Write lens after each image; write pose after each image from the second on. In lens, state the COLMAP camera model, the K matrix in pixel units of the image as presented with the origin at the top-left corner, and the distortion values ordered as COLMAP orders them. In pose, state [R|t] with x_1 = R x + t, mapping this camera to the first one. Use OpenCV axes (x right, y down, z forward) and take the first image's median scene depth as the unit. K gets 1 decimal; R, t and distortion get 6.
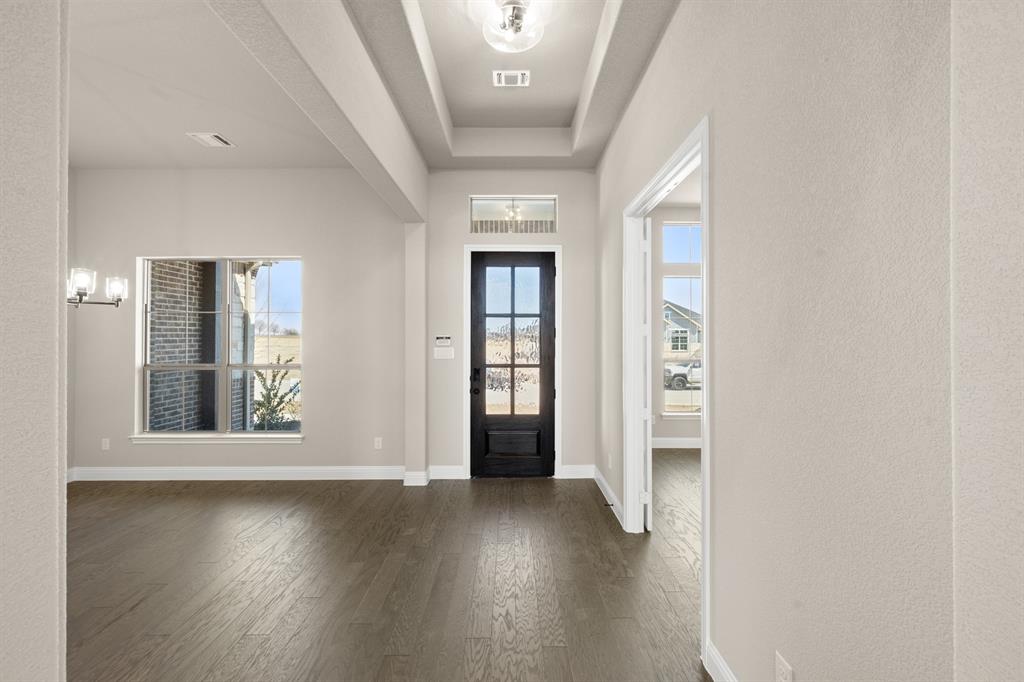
lens RADIAL K [[402.4, 0, 512.5], [0, 402.4, 338.6], [0, 0, 1]] dist [0.000899, -0.000213]
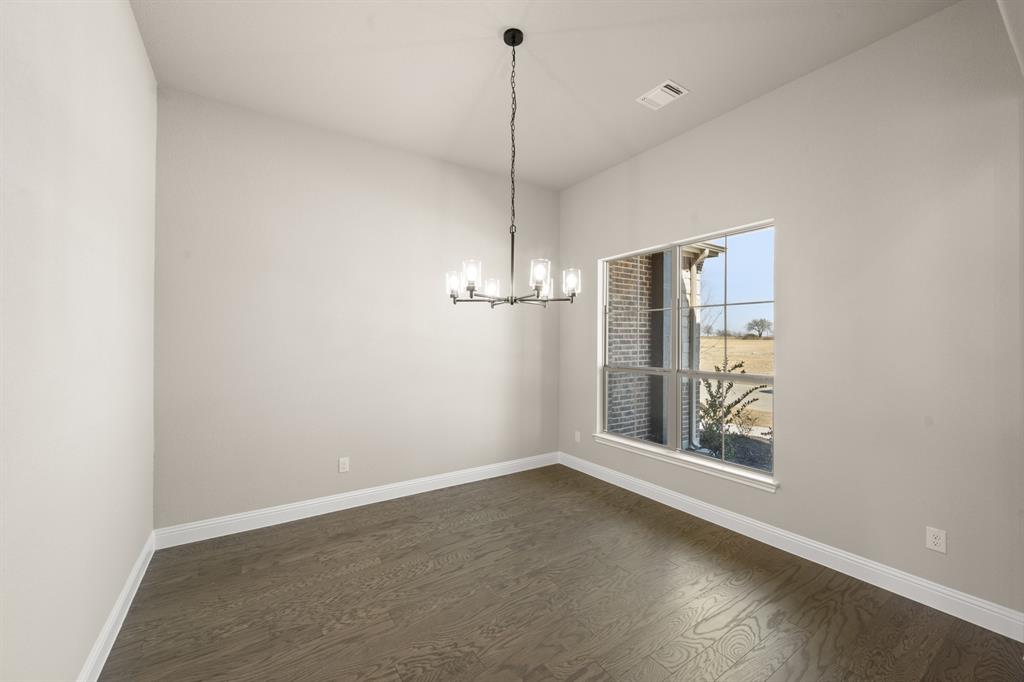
lens RADIAL K [[402.4, 0, 512.5], [0, 402.4, 338.6], [0, 0, 1]] dist [0.000899, -0.000213]
pose [[0.551165, -0.003283, -0.834390, -0.159704], [0.000967, 0.999994, -0.003296, 0.000870], [0.834396, 0.001010, 0.551165, 0.203025]]
